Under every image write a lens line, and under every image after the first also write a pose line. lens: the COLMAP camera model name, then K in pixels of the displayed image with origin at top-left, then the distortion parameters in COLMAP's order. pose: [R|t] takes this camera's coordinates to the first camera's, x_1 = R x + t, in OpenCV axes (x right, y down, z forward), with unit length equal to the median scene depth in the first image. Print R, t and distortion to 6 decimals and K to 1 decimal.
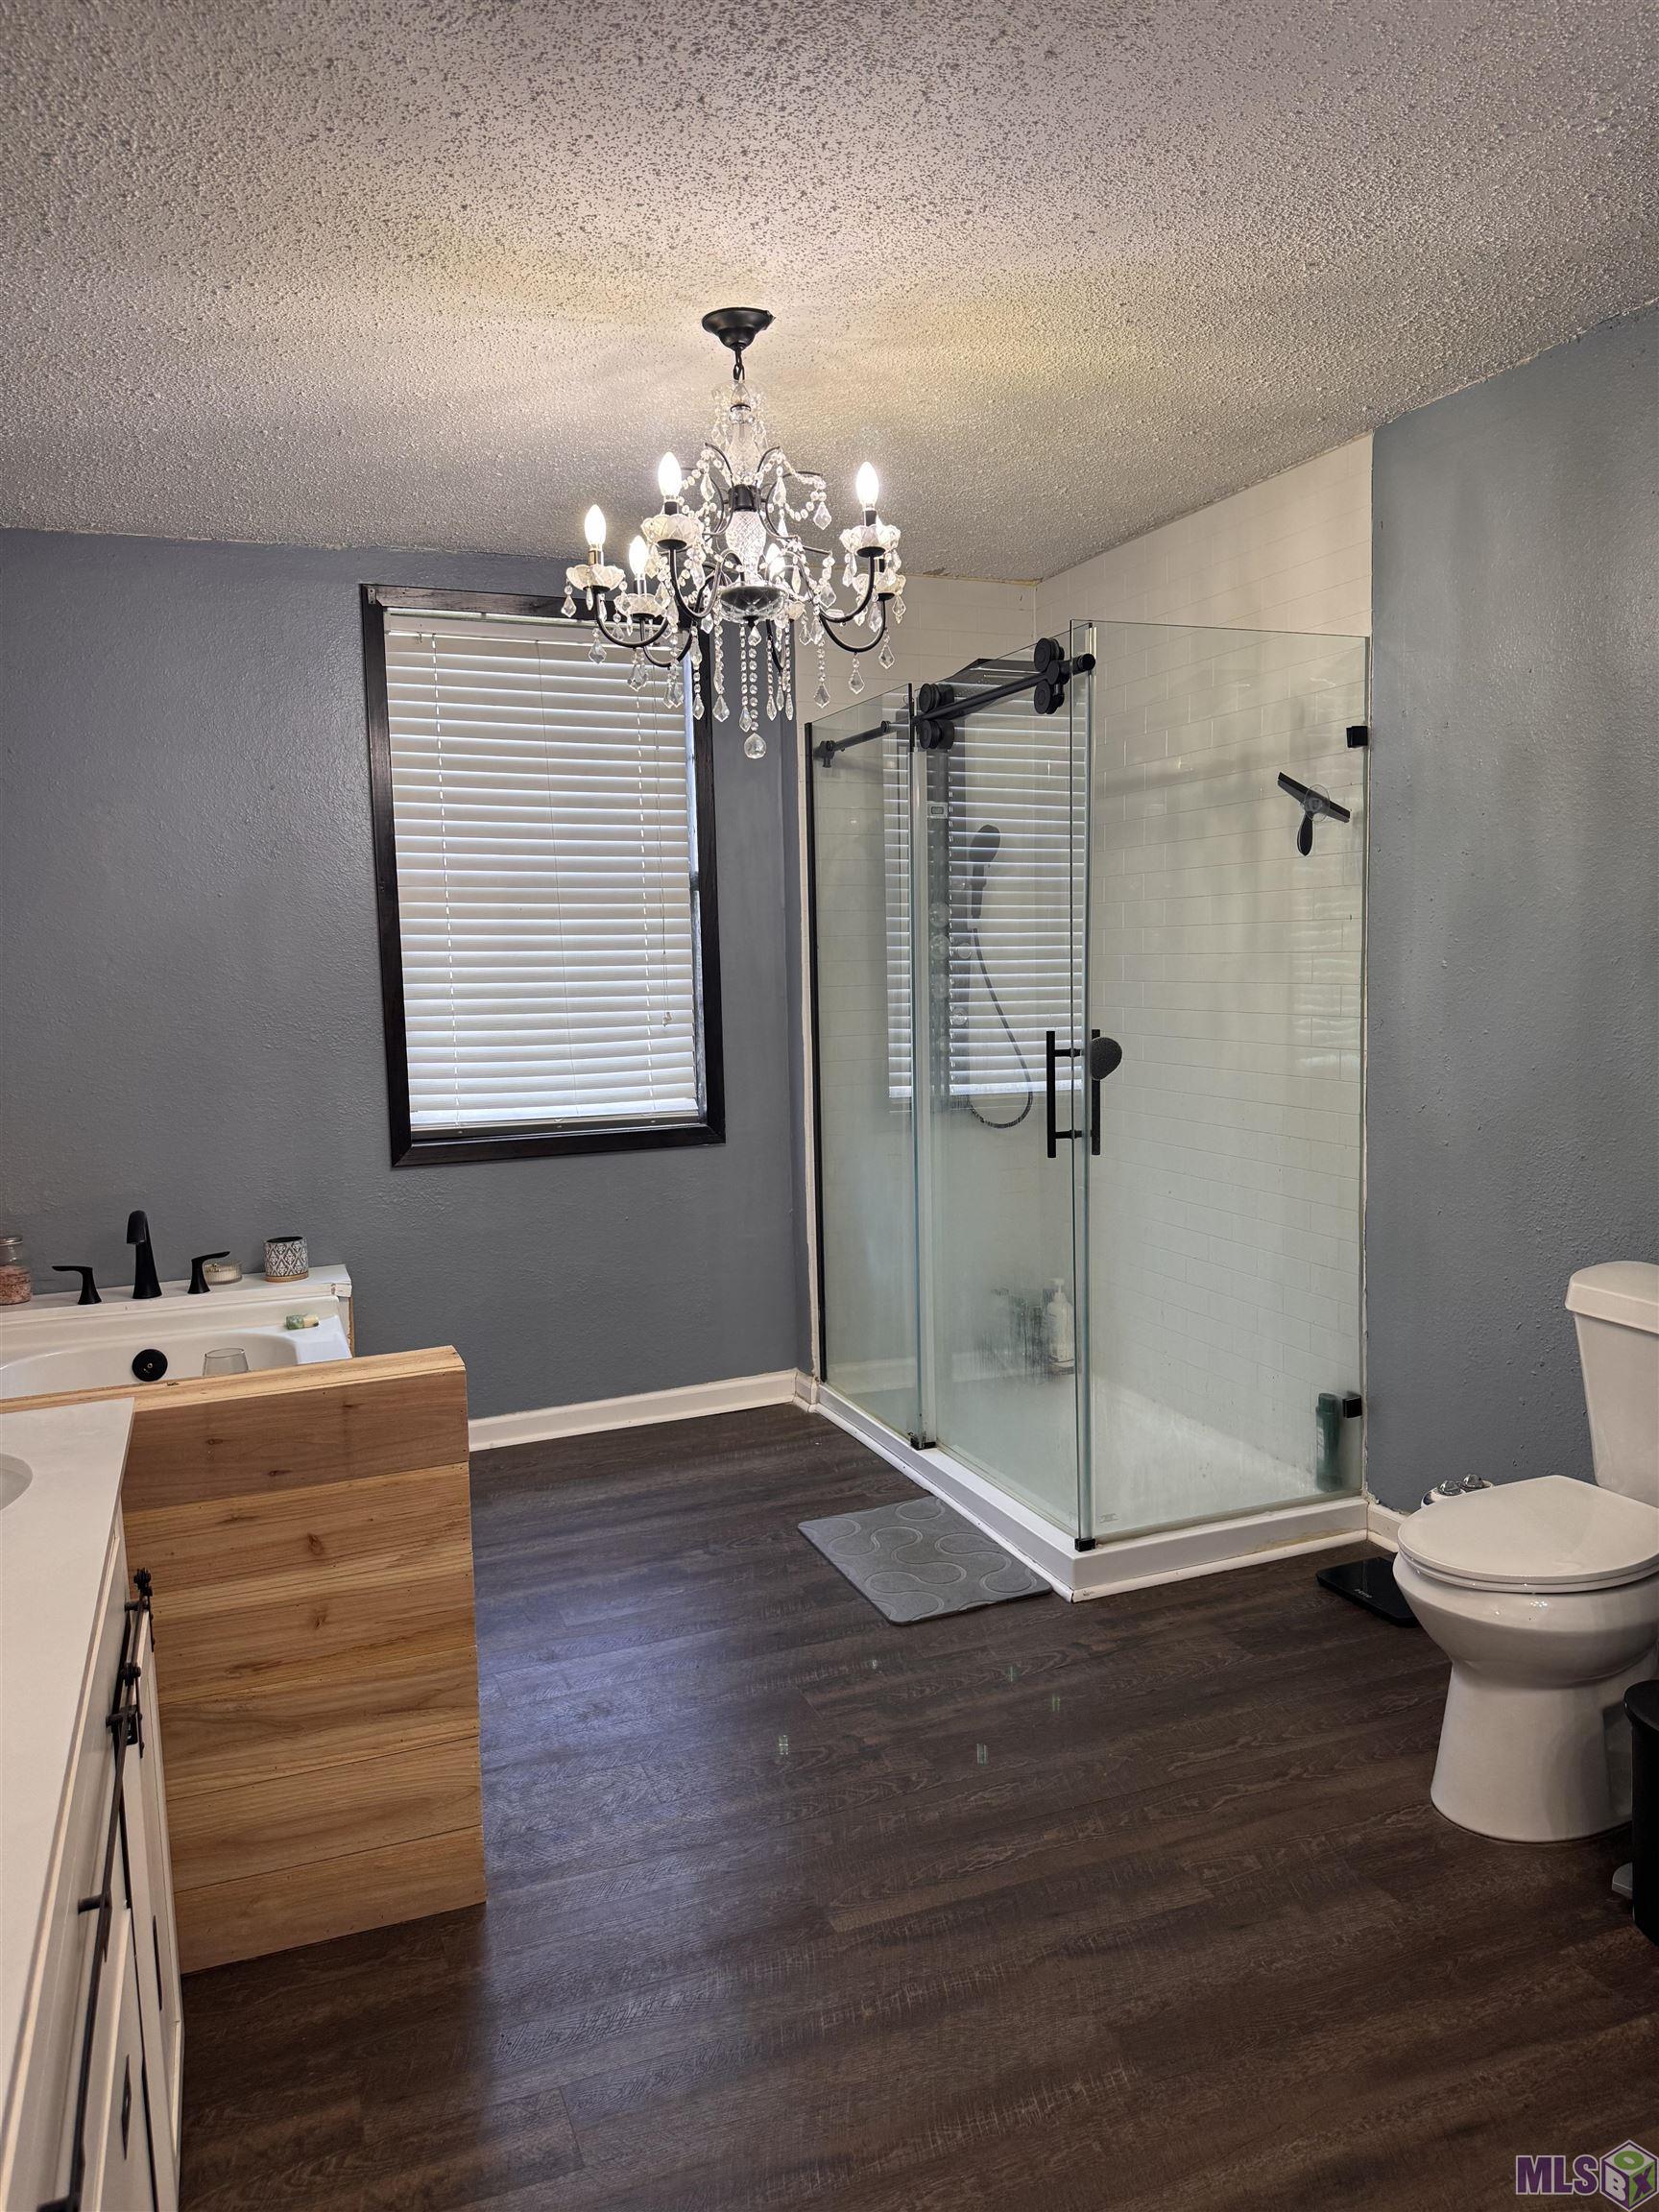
lens RADIAL K [[1555.5, 0, 812.4], [0, 1555.5, 1122.0], [0, 0, 1]] dist [0.087751, -0.105402]
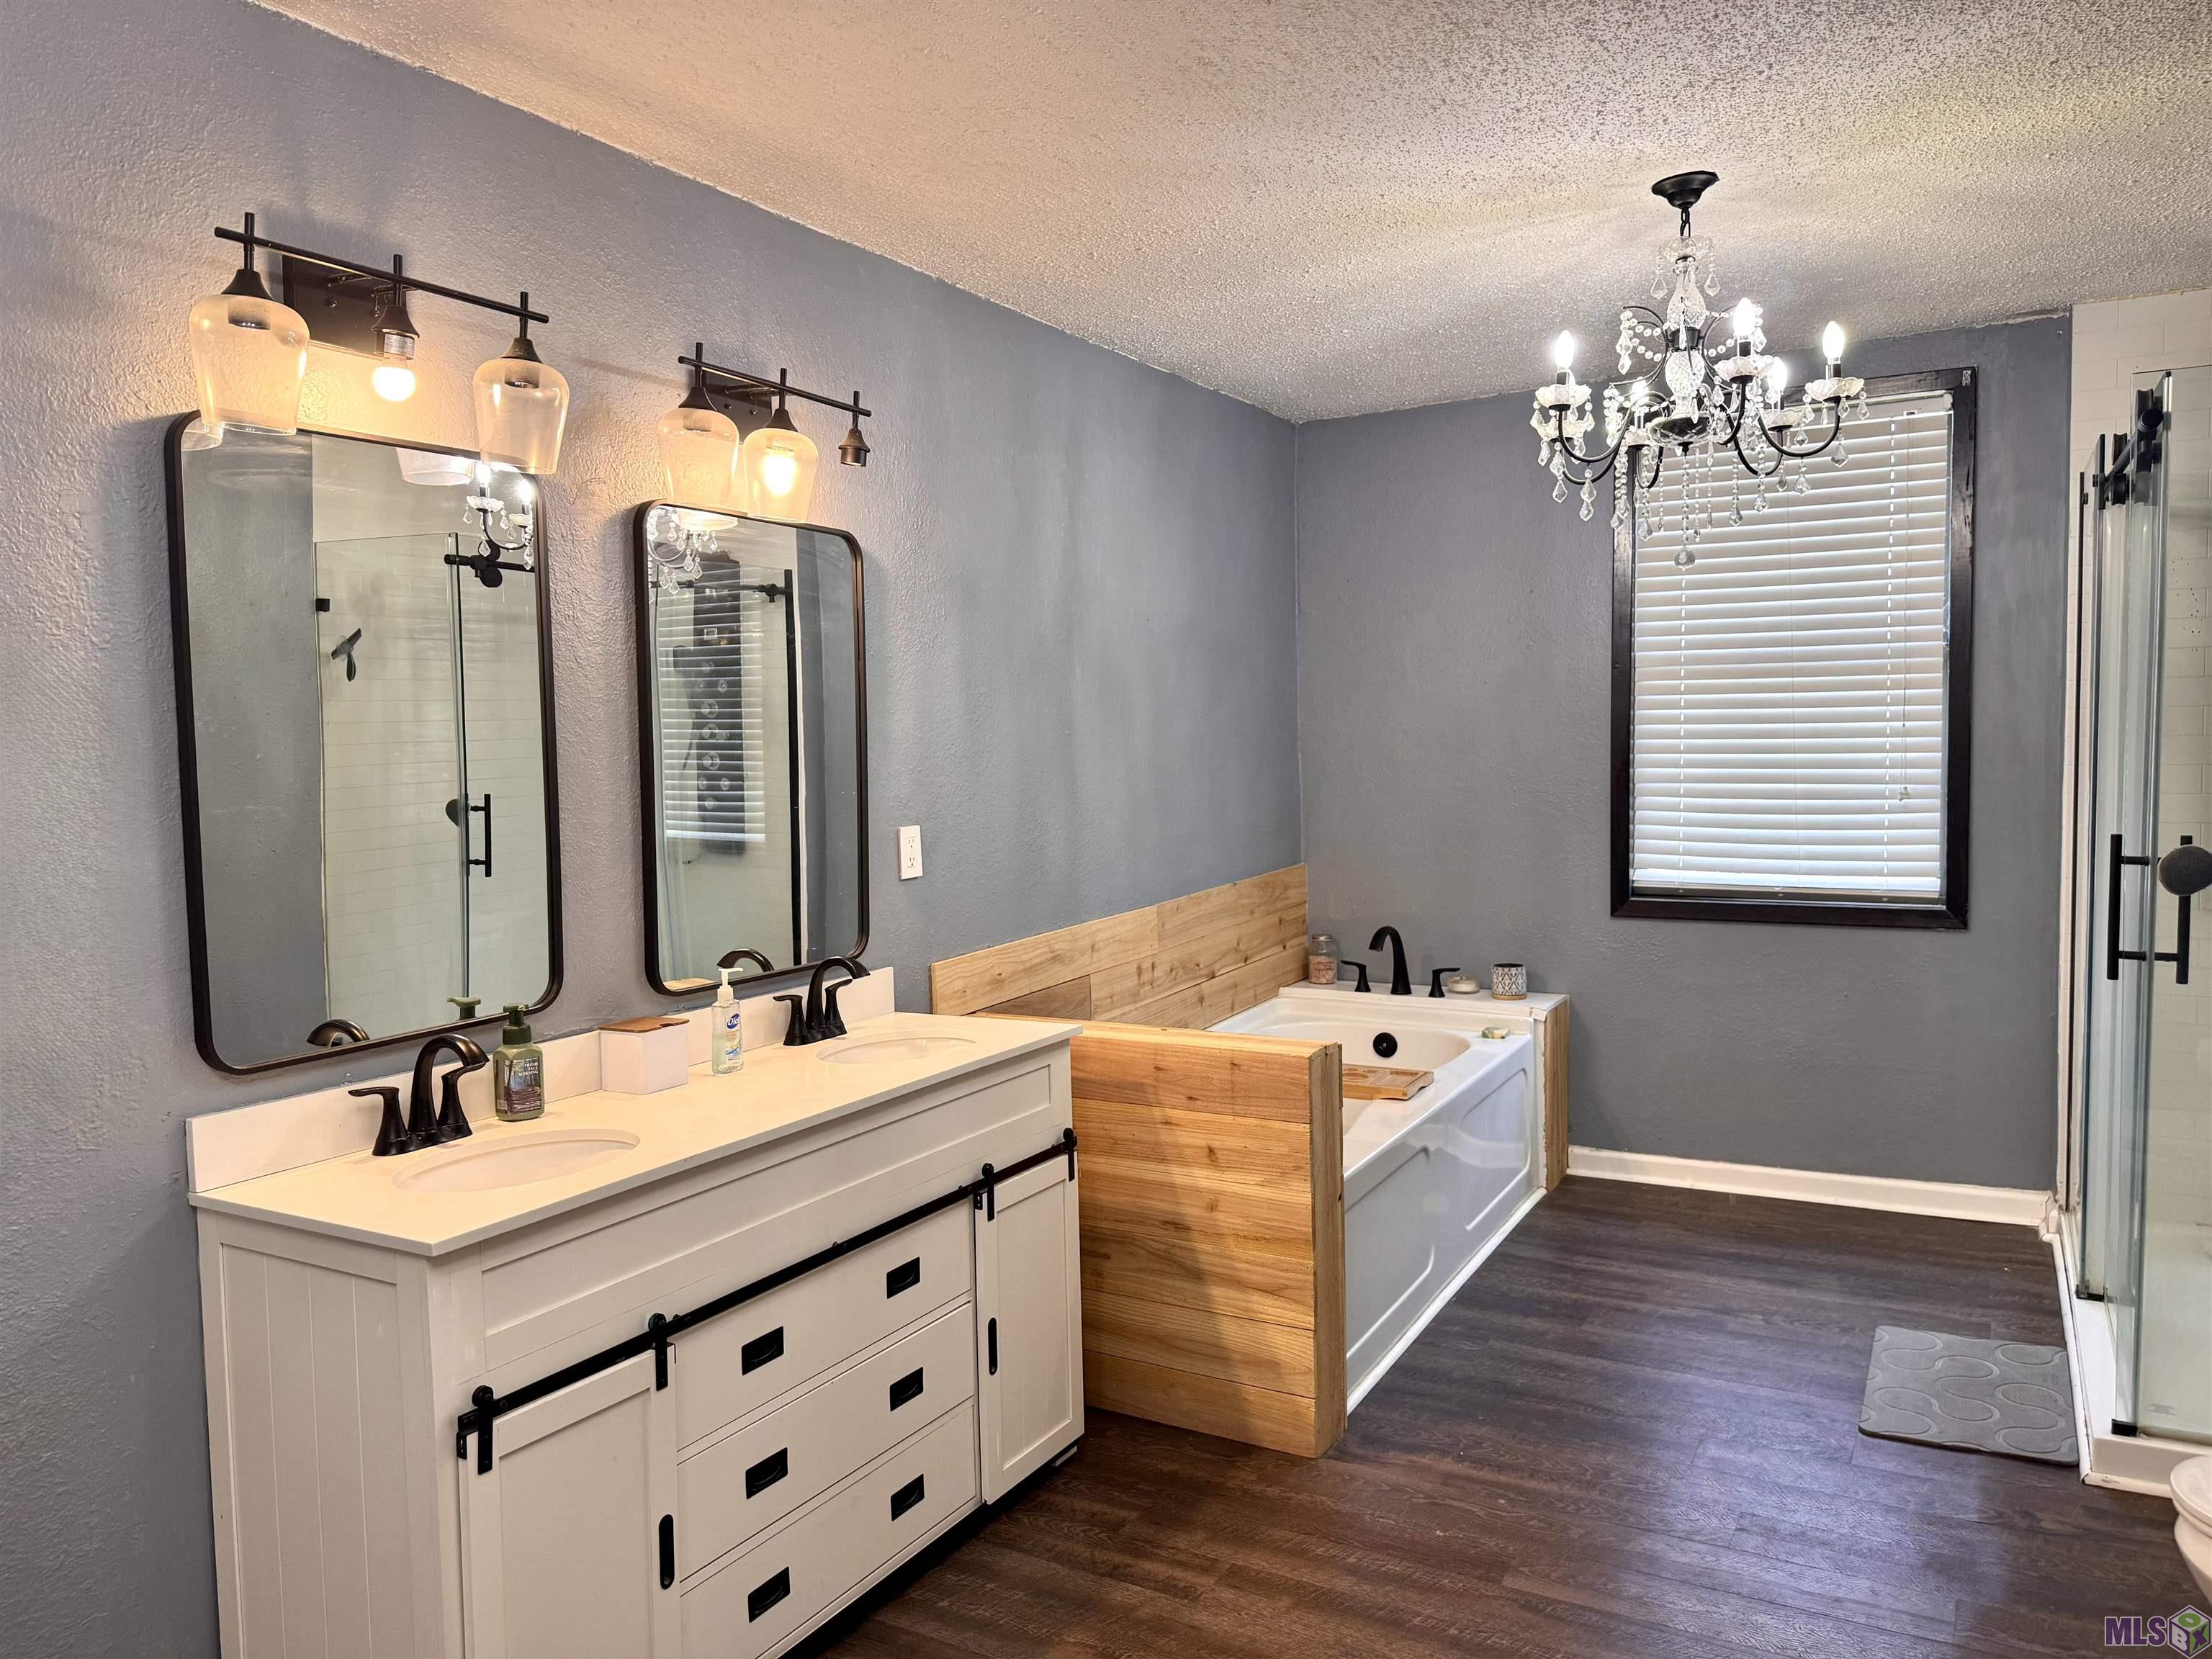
lens RADIAL K [[1555.5, 0, 1117.0], [0, 1555.5, 838.8], [0, 0, 1]] dist [0.087751, -0.105402]
pose [[0.632762, 0.068762, -0.771288, 0.436531], [-0.078167, 0.996634, 0.024724, -0.030958], [0.770391, 0.044645, 0.636006, 0.001057]]
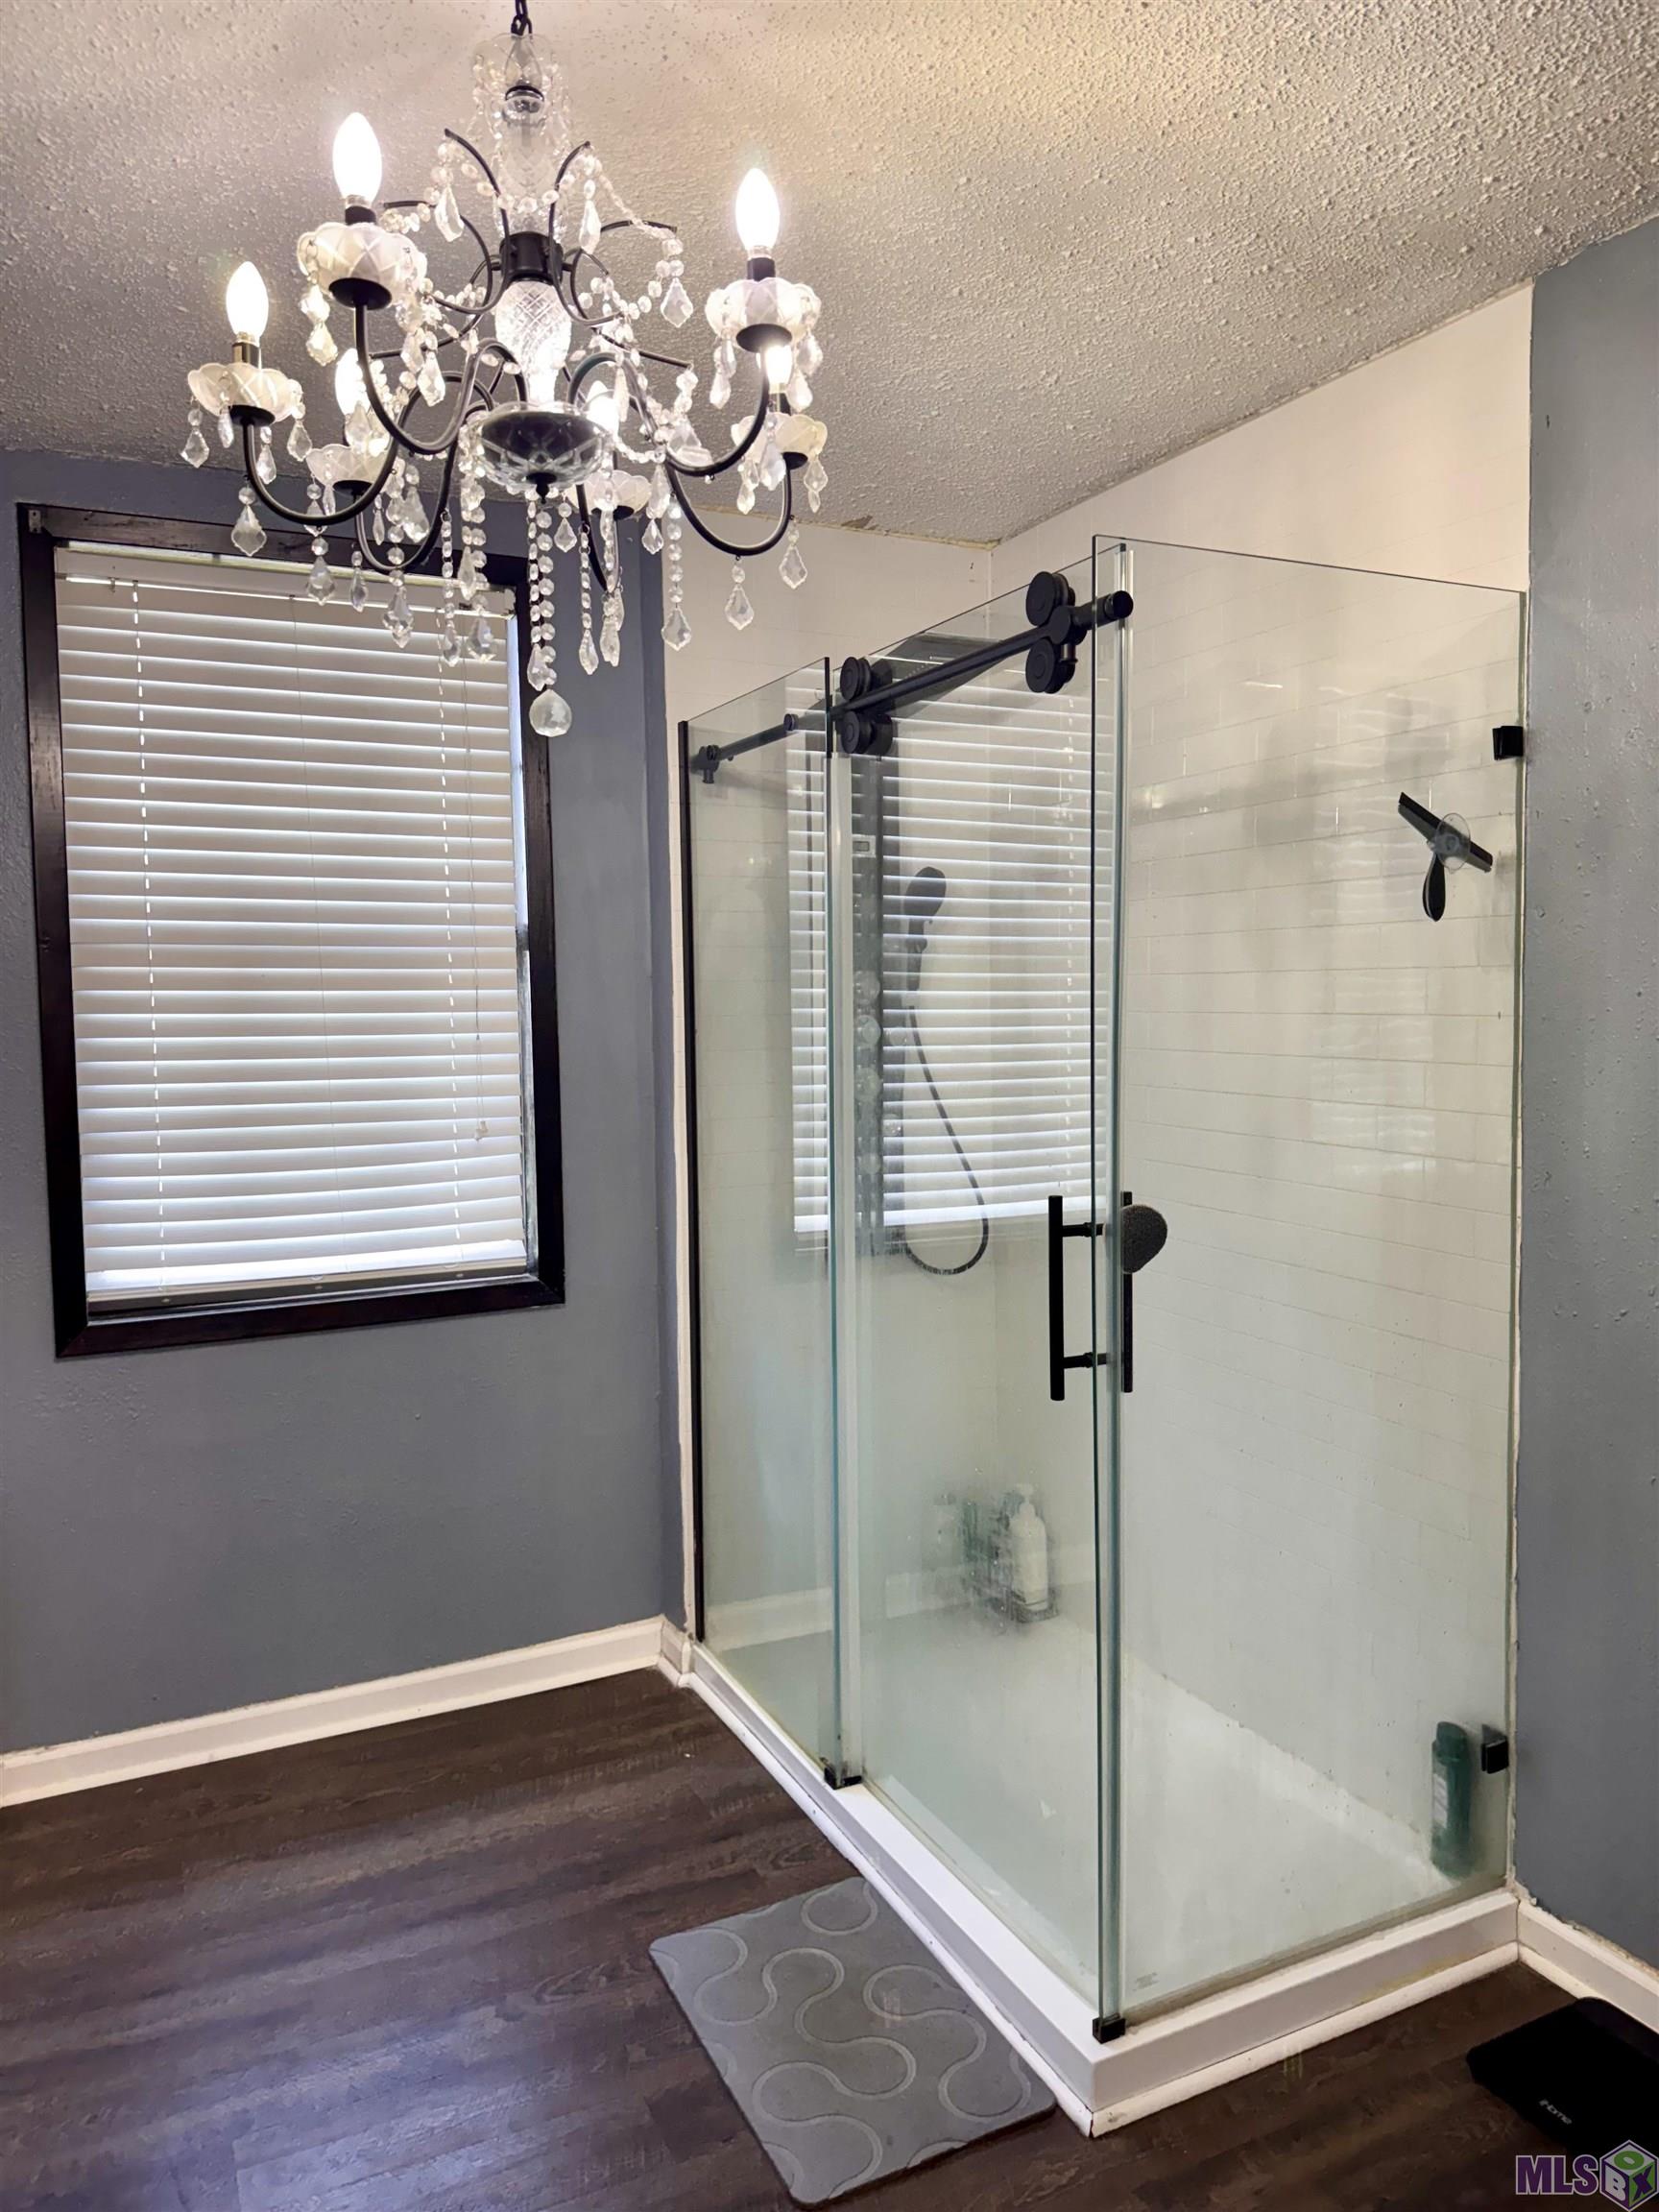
lens RADIAL K [[1555.5, 0, 810.7], [0, 1555.5, 1105.9], [0, 0, 1]] dist [0.087751, -0.105402]
pose [[0.998173, 0.005142, 0.060195, 0.016132], [-0.003044, 0.999387, -0.034889, -0.065531], [-0.060338, 0.034642, 0.997577, 0.347195]]
